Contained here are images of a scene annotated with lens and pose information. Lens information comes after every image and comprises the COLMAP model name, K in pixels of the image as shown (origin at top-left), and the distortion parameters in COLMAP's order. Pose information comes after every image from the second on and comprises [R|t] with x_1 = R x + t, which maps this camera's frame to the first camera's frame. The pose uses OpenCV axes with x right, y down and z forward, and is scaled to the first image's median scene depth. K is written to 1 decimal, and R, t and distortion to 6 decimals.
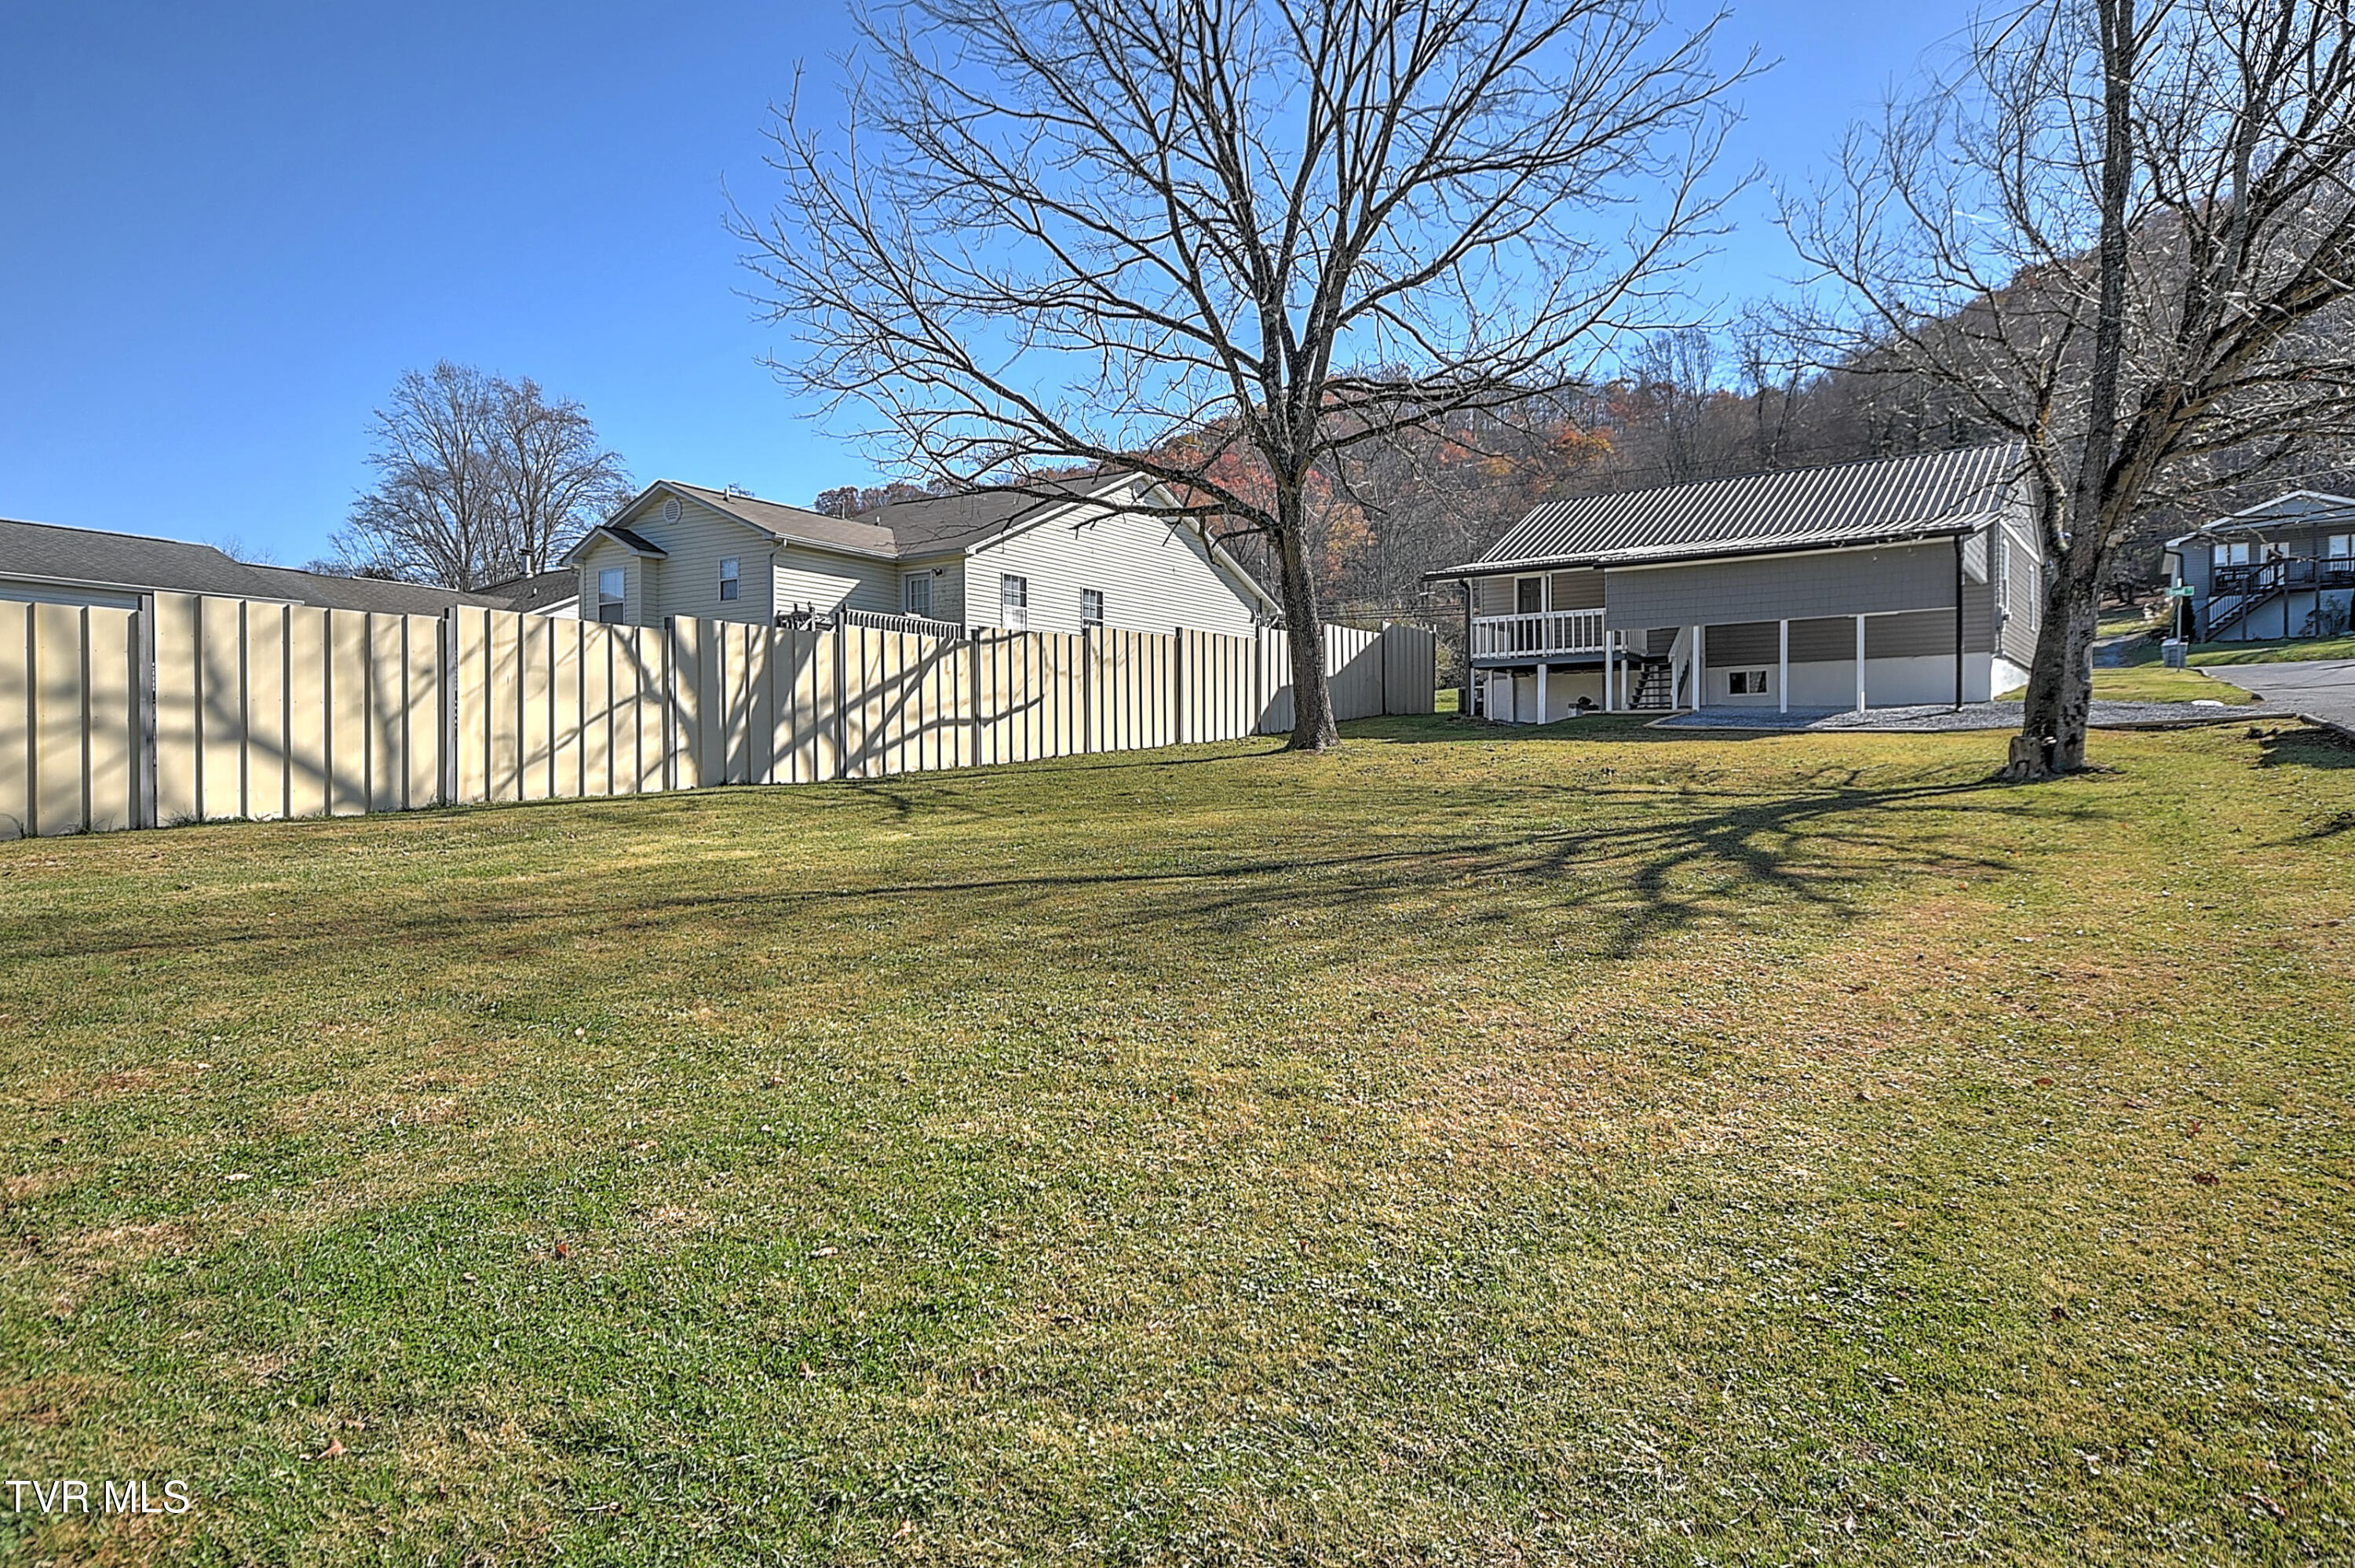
lens RADIAL K [[1628.3, 0, 1177.8], [0, 1628.3, 786.8], [0, 0, 1]] dist [0.004882, 0.000376]
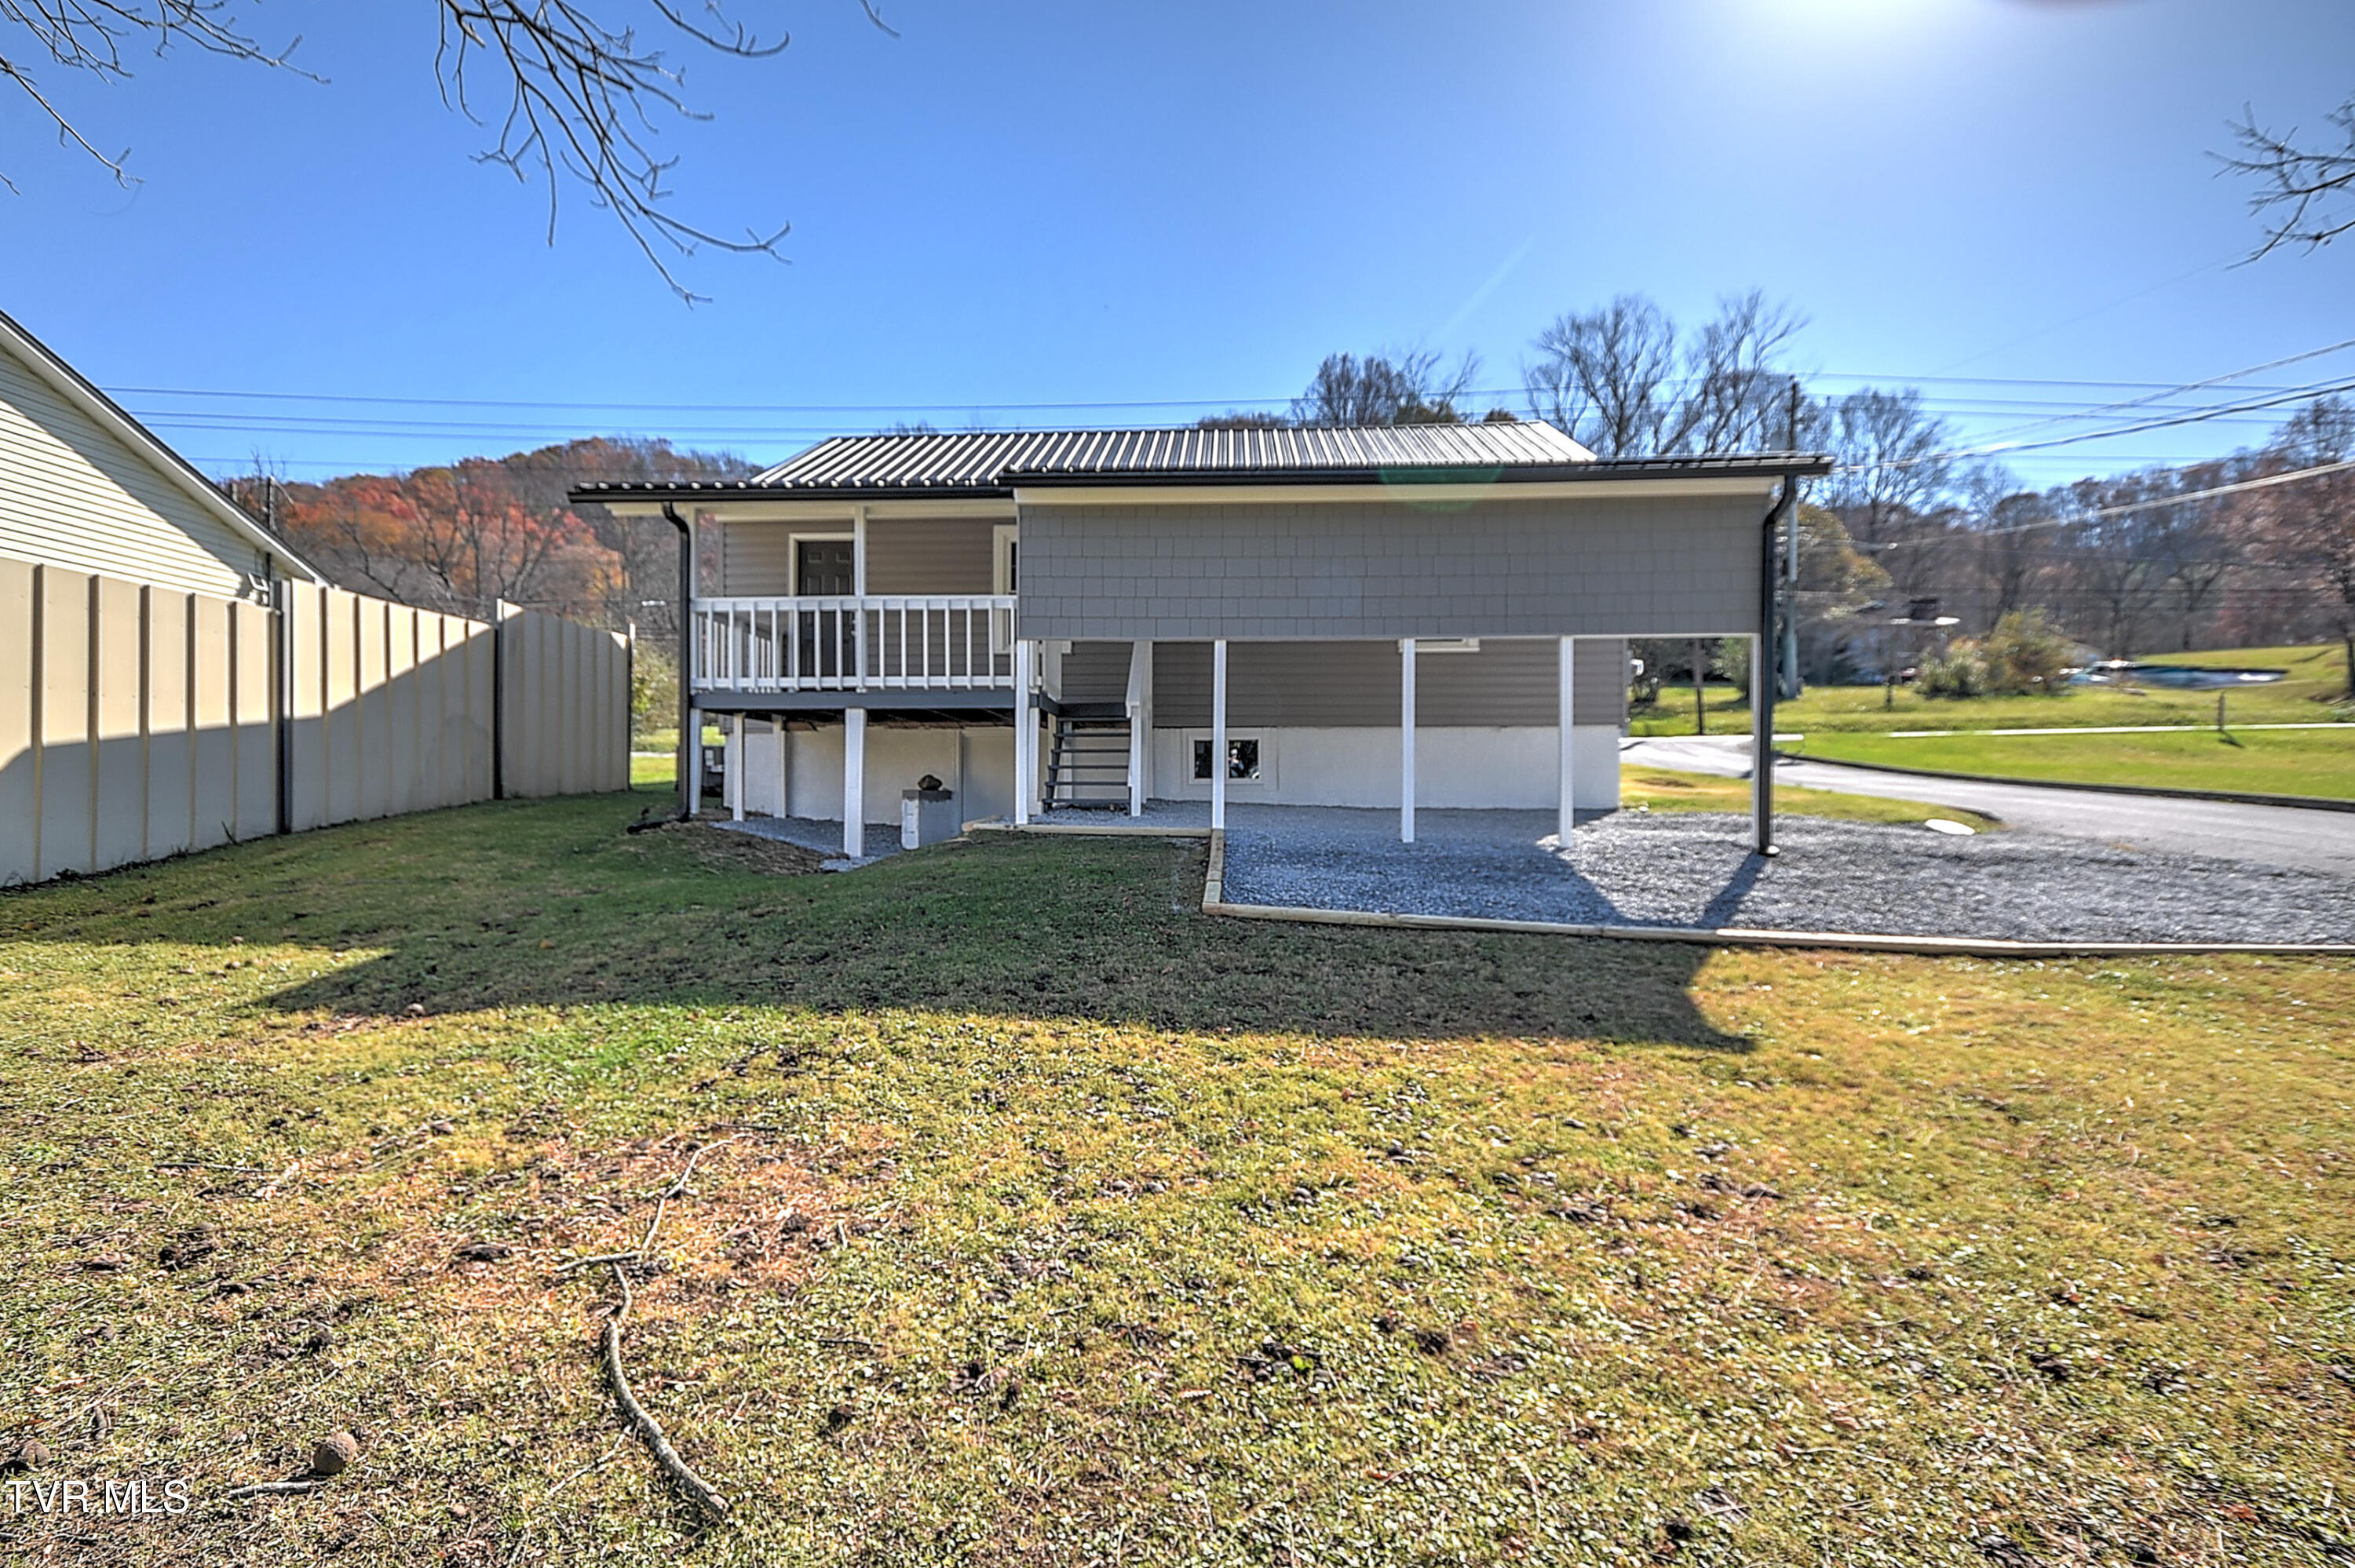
lens RADIAL K [[1131.7, 0, 1174.5], [0, 1131.7, 784.2], [0, 0, 1]] dist [0.014160, -0.001177]
pose [[0.841372, 0.002289, 0.540452, 0.124617], [-0.002966, 0.999996, 0.000381, -0.053550], [-0.540449, -0.001924, 0.841375, 0.675416]]
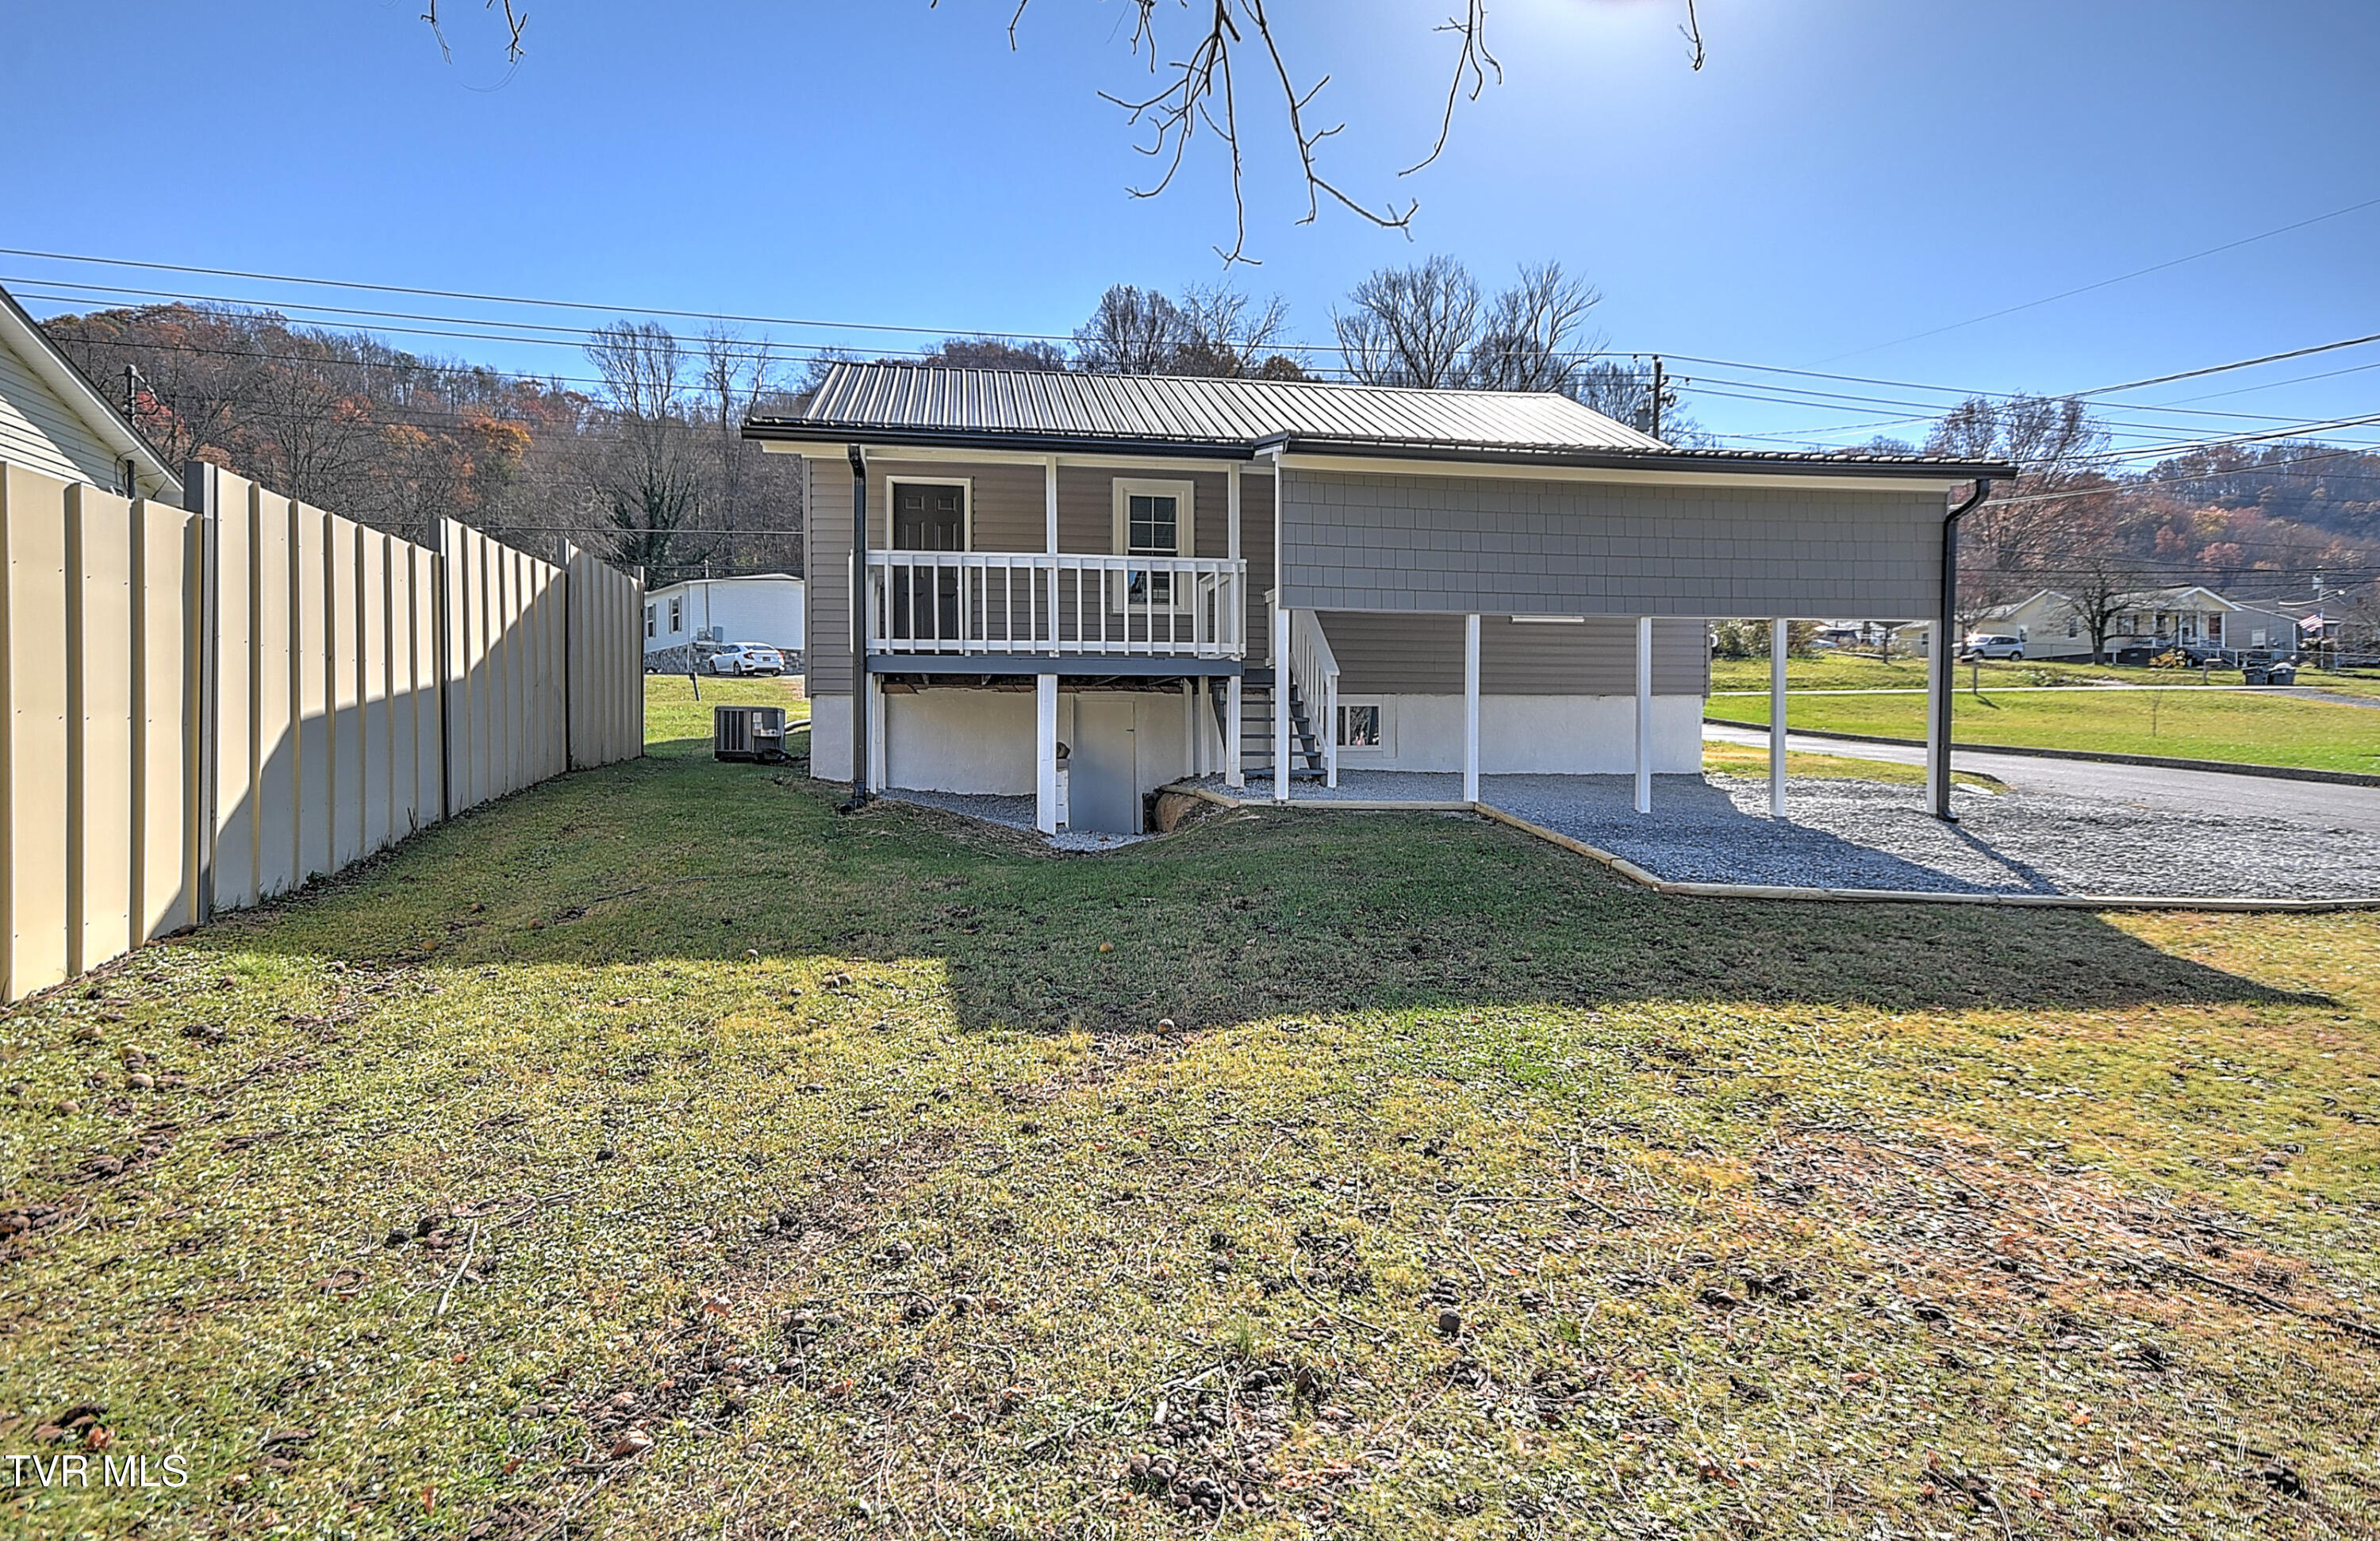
lens RADIAL K [[1181.7, 0, 1200.2], [0, 1181.7, 758.6], [0, 0, 1]] dist [0.005292, 0.000622]
pose [[0.703665, -0.011522, 0.710438, 0.027896], [-0.004265, 0.999782, 0.020439, -0.059033], [-0.710519, -0.017412, 0.703463, 0.746877]]
